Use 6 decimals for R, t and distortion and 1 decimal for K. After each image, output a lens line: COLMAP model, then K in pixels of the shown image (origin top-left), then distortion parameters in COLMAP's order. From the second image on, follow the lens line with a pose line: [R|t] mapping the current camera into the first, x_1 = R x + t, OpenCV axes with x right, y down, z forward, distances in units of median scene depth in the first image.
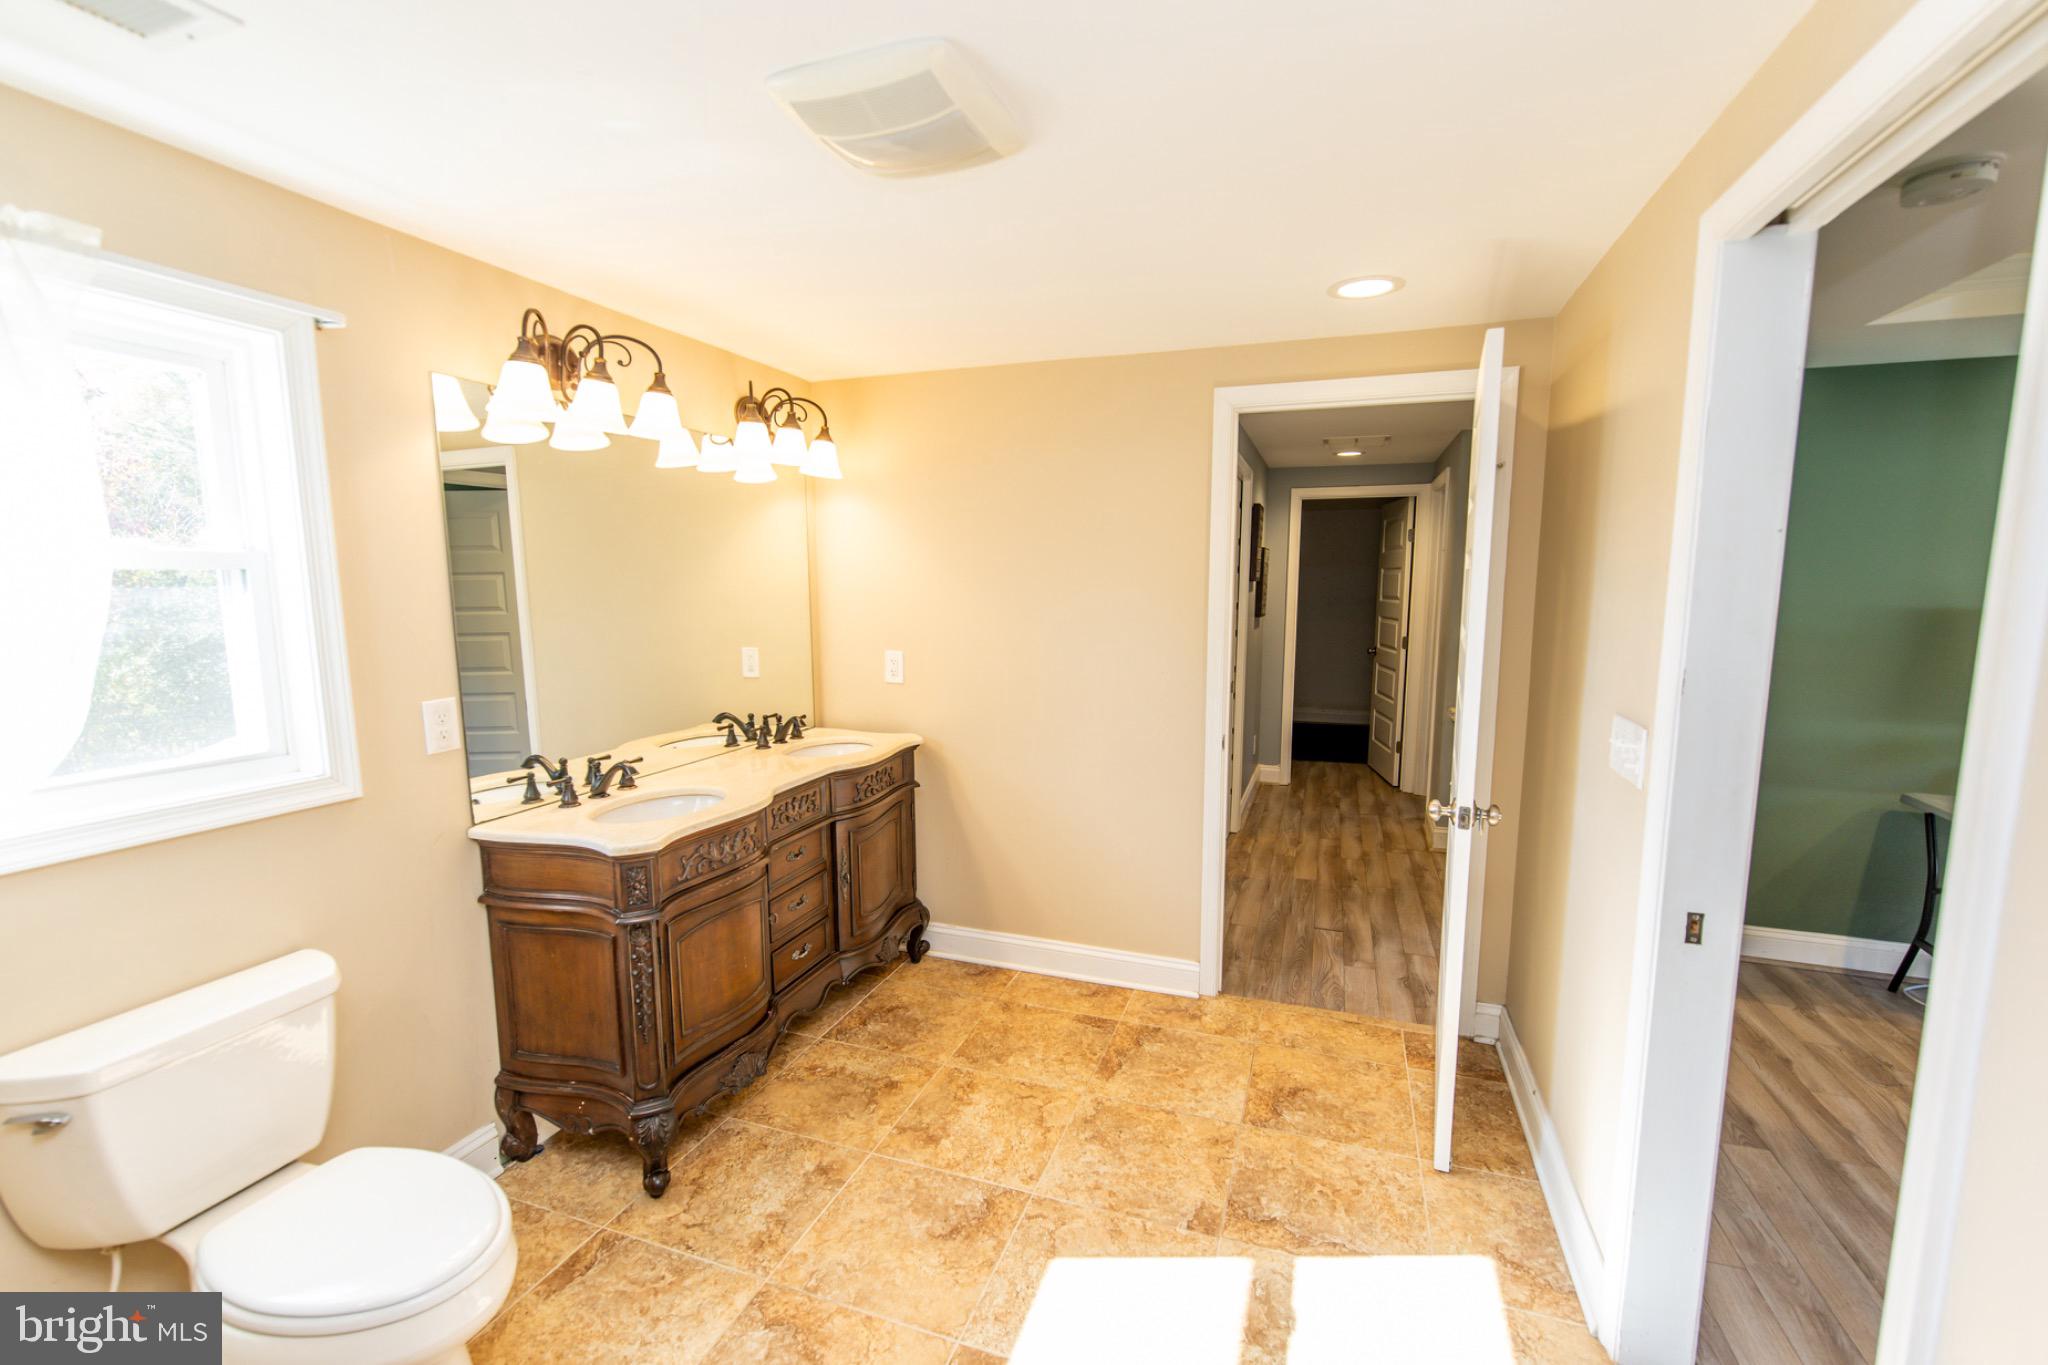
lens RADIAL K [[883.5, 0, 1038.1], [0, 883.5, 692.7], [0, 0, 1]] dist [0.002019, -0.001074]
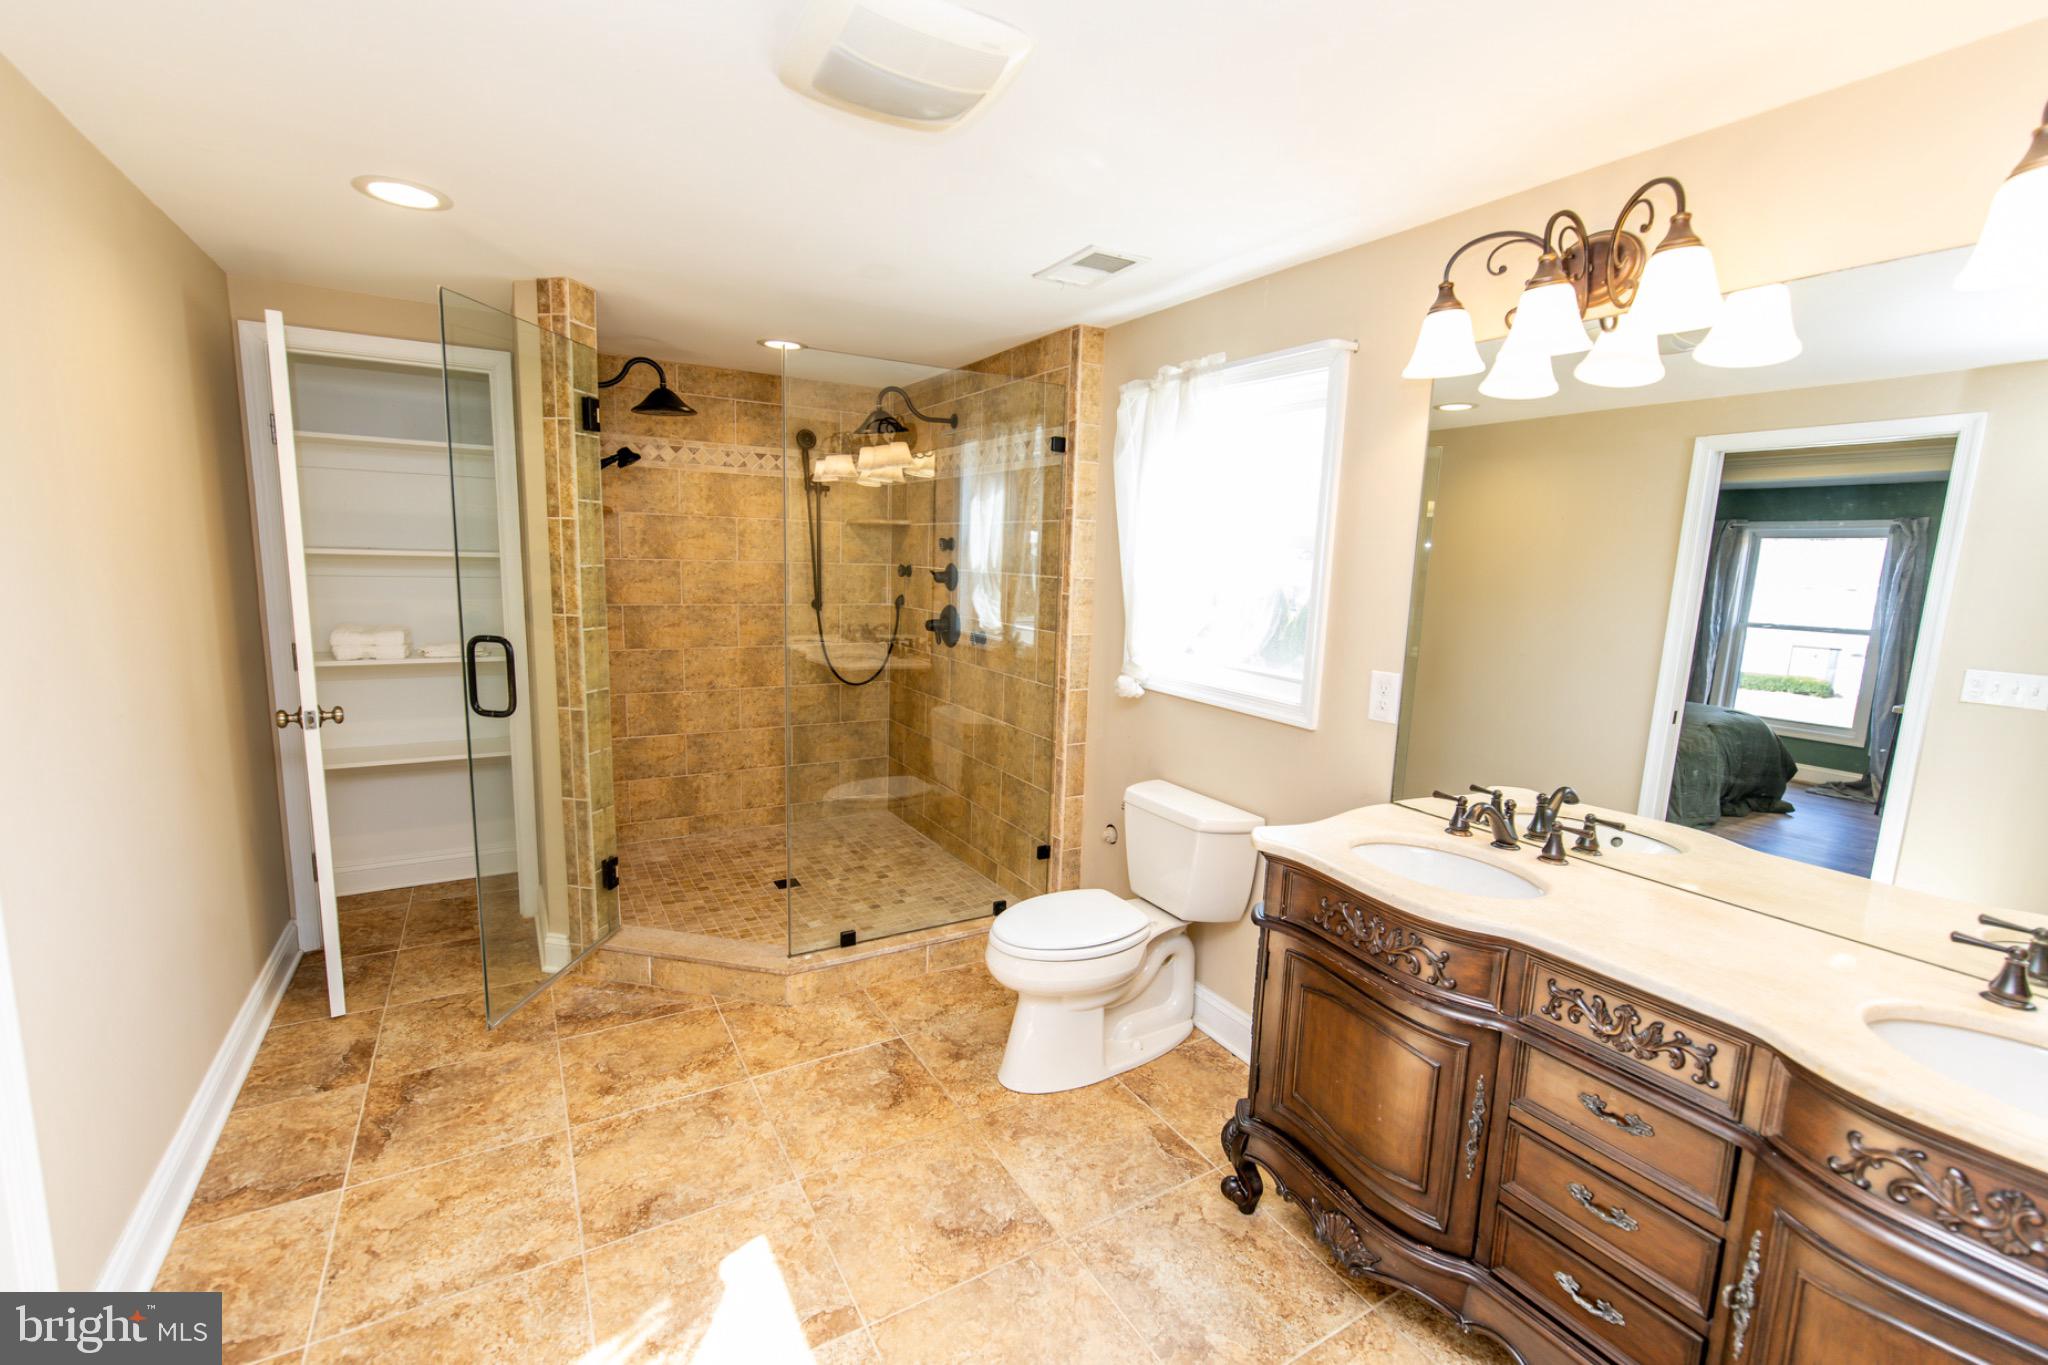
lens RADIAL K [[883.5, 0, 1024.3], [0, 883.5, 679.2], [0, 0, 1]] dist [0.002019, -0.001074]
pose [[-0.650801, 0.092565, -0.753585, 0.327184], [-0.129731, 0.964387, 0.230495, -0.140589], [0.748083, 0.247770, -0.615615, 1.096488]]
